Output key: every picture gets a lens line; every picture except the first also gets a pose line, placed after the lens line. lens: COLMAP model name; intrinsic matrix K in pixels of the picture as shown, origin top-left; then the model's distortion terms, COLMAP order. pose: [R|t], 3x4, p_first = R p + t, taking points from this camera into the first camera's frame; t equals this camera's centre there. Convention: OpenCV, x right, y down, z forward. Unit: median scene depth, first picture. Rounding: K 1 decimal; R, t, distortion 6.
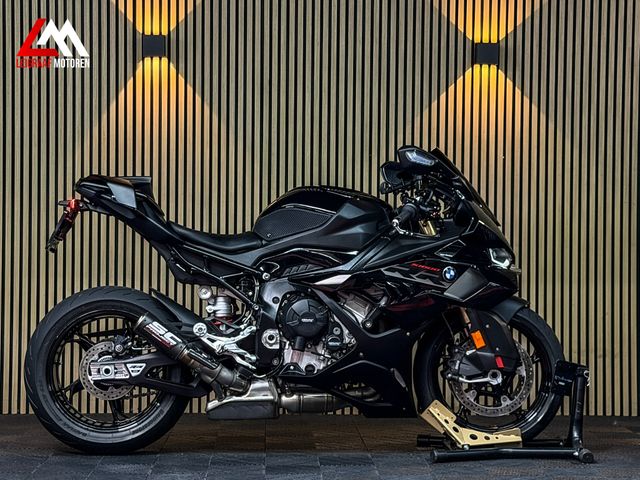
lens RADIAL K [[1450.8, 0, 324.2], [0, 1450.8, 245.0], [0, 0, 1]] dist [0.140275, 0.000000]
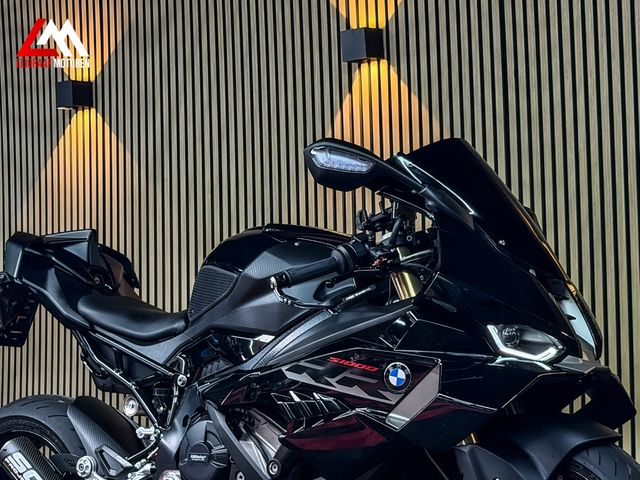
lens RADIAL K [[1450.8, 0, 317.5], [0, 1450.8, 242.6], [0, 0, 1]] dist [0.140275, 0.000000]
pose [[0.739361, -0.062246, -0.670426, 0.406511], [0.020822, 0.997355, -0.069637, 0.007588], [0.672987, 0.037527, 0.738701, 0.582482]]
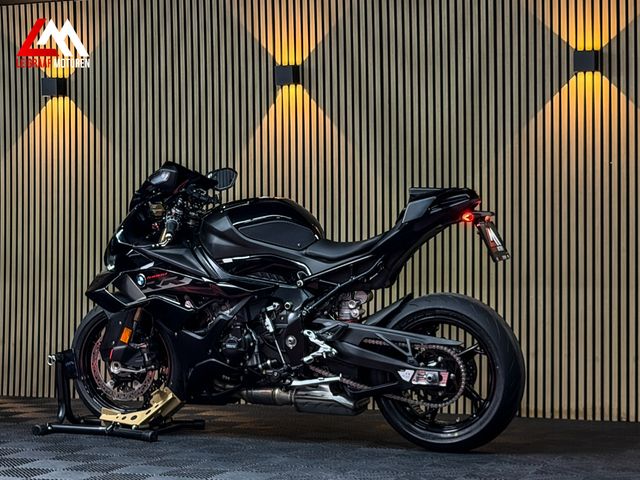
lens RADIAL K [[1450.8, 0, 315.8], [0, 1450.8, 241.5], [0, 0, 1]] dist [0.140275, 0.000000]
pose [[0.905755, -0.014437, -0.423556, 0.457777], [0.009017, 0.999850, -0.014796, 0.008667], [0.423706, 0.009583, 0.905749, 0.005633]]
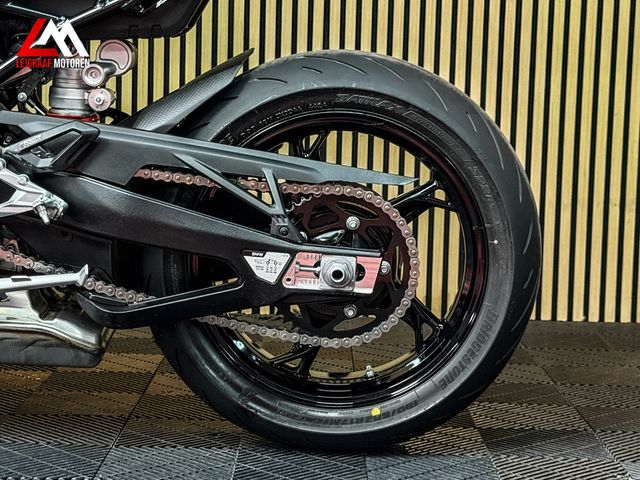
lens RADIAL K [[1450.8, 0, 303.2], [0, 1450.8, 241.0], [0, 0, 1]] dist [0.140275, 0.000000]
pose [[0.999511, 0.019992, -0.024033, 0.096073], [-0.017355, 0.994283, 0.105356, 0.041500], [0.026002, -0.104887, 0.994144, 0.586229]]
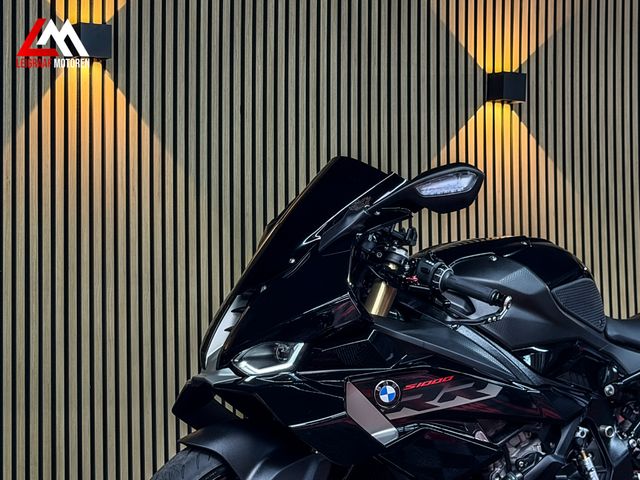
lens RADIAL K [[1450.8, 0, 316.9], [0, 1450.8, 237.8], [0, 0, 1]] dist [0.140275, 0.000000]
pose [[0.882276, 0.014269, 0.470516, -0.405918], [0.028930, 0.996007, -0.084452, 0.008034], [-0.469842, 0.088122, 0.878341, 0.487801]]
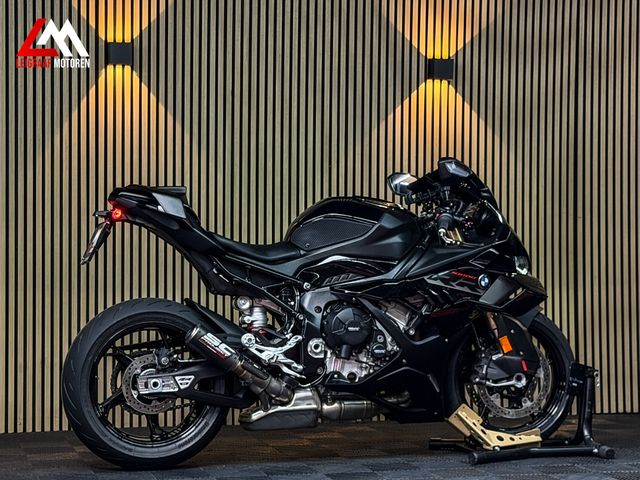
lens RADIAL K [[1450.8, 0, 330.1], [0, 1450.8, 241.7], [0, 0, 1]] dist [0.140275, 0.000000]
pose [[0.972880, -0.005546, 0.231245, -0.254297], [0.007848, 0.999928, -0.009036, 0.000073], [-0.231178, 0.010606, 0.972854, 0.016013]]
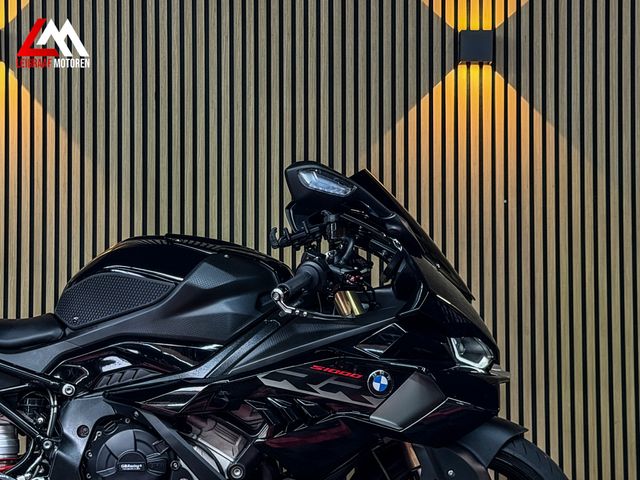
lens RADIAL K [[1450.8, 0, 324.0], [0, 1450.8, 253.3], [0, 0, 1]] dist [0.140275, 0.000000]
pose [[0.998683, -0.013423, -0.049521, 0.091469], [0.010587, 0.998314, -0.057077, 0.001333], [0.050204, 0.056477, 0.997141, 0.412517]]
